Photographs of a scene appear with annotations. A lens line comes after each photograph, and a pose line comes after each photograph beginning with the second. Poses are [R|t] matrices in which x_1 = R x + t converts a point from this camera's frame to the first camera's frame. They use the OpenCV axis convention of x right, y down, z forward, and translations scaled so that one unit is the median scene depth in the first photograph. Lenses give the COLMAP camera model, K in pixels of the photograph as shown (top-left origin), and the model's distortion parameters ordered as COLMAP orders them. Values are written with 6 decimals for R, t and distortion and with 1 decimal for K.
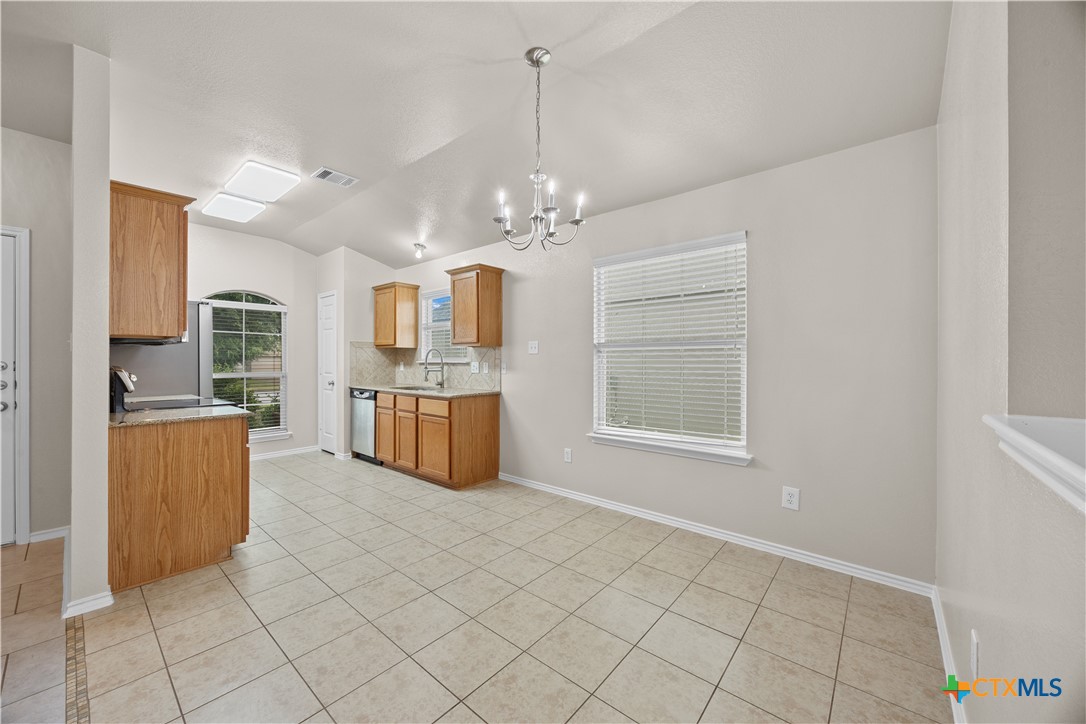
lens RADIAL K [[408.4, 0, 537.1], [0, 408.4, 359.4], [0, 0, 1]] dist [-0.004282, -0.000257]
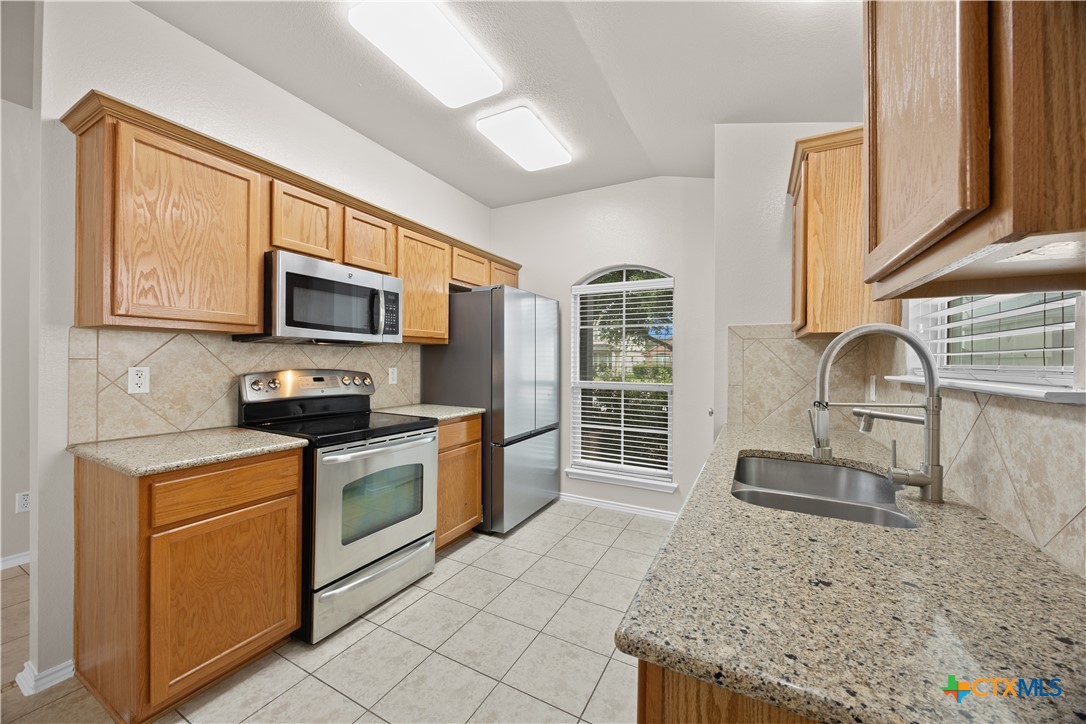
lens RADIAL K [[408.4, 0, 537.1], [0, 408.4, 359.4], [0, 0, 1]] dist [-0.004282, -0.000257]
pose [[0.211111, 0.000197, -0.977462, -0.072616], [-0.010258, 0.999945, -0.002014, -0.004861], [0.977408, 0.010452, 0.211102, 0.854667]]
